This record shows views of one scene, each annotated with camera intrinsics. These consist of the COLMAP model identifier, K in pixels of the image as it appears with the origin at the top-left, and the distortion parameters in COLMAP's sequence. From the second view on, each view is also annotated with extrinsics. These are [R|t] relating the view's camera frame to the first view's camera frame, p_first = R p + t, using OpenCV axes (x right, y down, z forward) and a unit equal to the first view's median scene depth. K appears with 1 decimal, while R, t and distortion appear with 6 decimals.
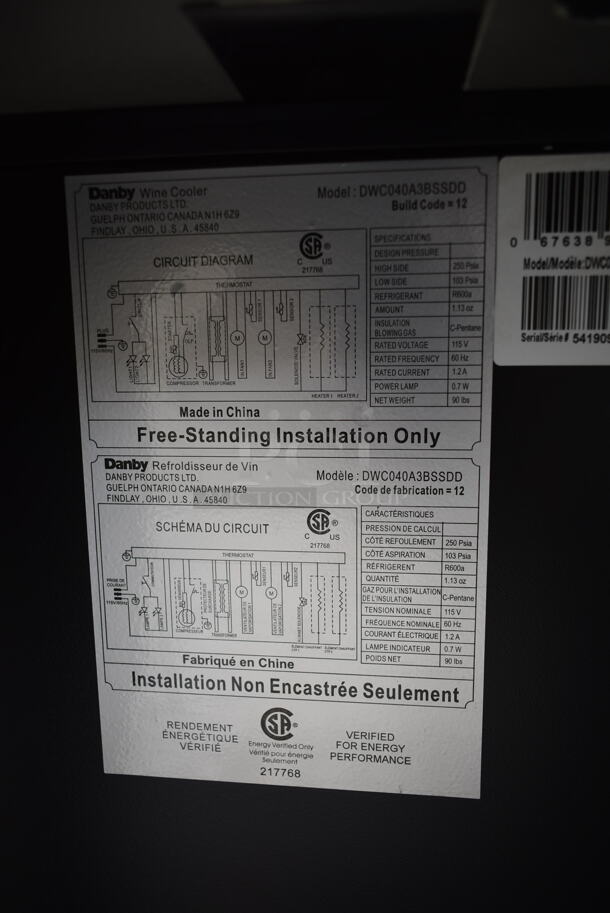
lens RADIAL K [[721.0, 0, 305.0], [0, 721.0, 456.5], [0, 0, 1]] dist [-0.003853, -0.001044]
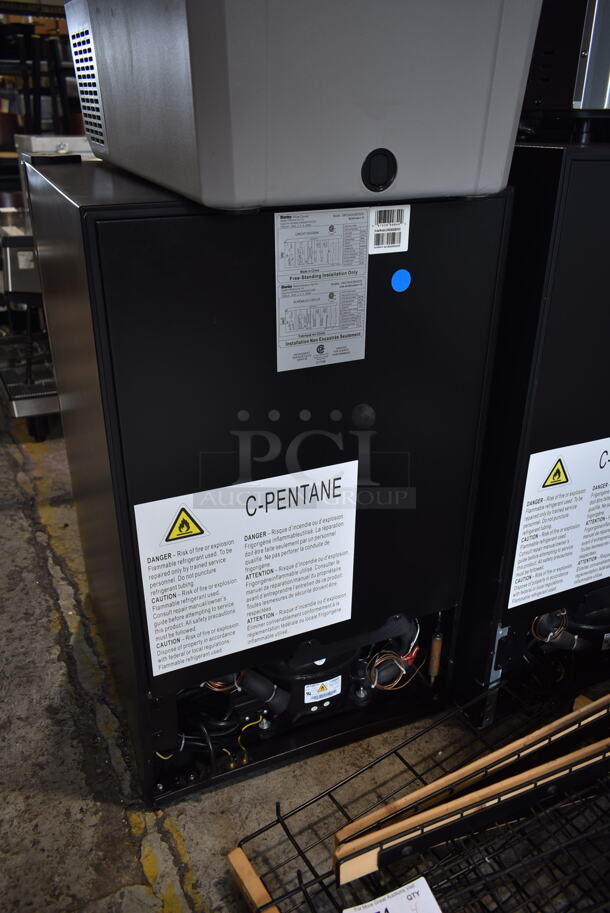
lens RADIAL K [[721.0, 0, 305.0], [0, 721.0, 456.5], [0, 0, 1]] dist [-0.003853, -0.001044]
pose [[0.852252, -0.222742, 0.473342, -2.337078], [0.072575, 0.946417, 0.314687, -0.358985], [-0.518073, -0.233840, 0.822751, -2.603126]]
